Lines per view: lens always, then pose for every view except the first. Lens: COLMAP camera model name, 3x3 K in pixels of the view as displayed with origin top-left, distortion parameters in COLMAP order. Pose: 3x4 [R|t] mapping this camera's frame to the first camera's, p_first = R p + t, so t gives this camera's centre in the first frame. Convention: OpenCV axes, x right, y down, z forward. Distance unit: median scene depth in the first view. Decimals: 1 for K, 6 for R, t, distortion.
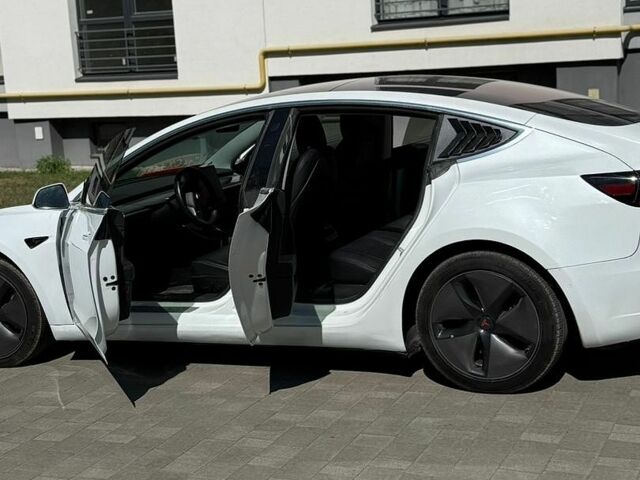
lens RADIAL K [[1049.0, 0, 318.4], [0, 1049.0, 237.0], [0, 0, 1]] dist [0.100147, 0.000000]
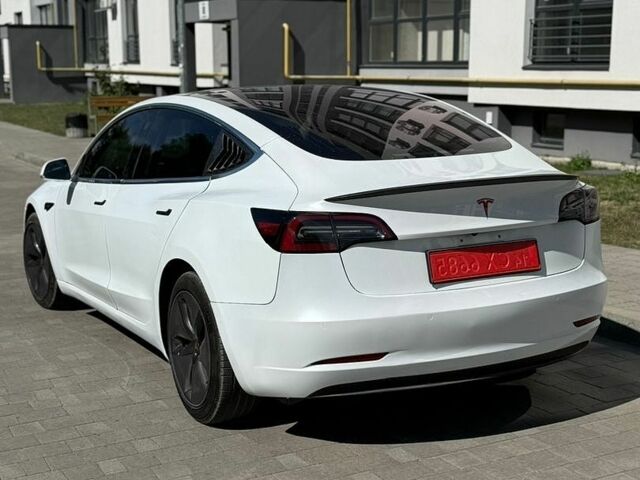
lens RADIAL K [[1049.0, 0, 318.9], [0, 1049.0, 243.0], [0, 0, 1]] dist [0.100147, 0.000000]
pose [[0.787710, 0.152002, -0.596999, 0.242968], [-0.137281, 0.988025, 0.070426, -0.028486], [0.600555, 0.026481, 0.799145, 0.090196]]
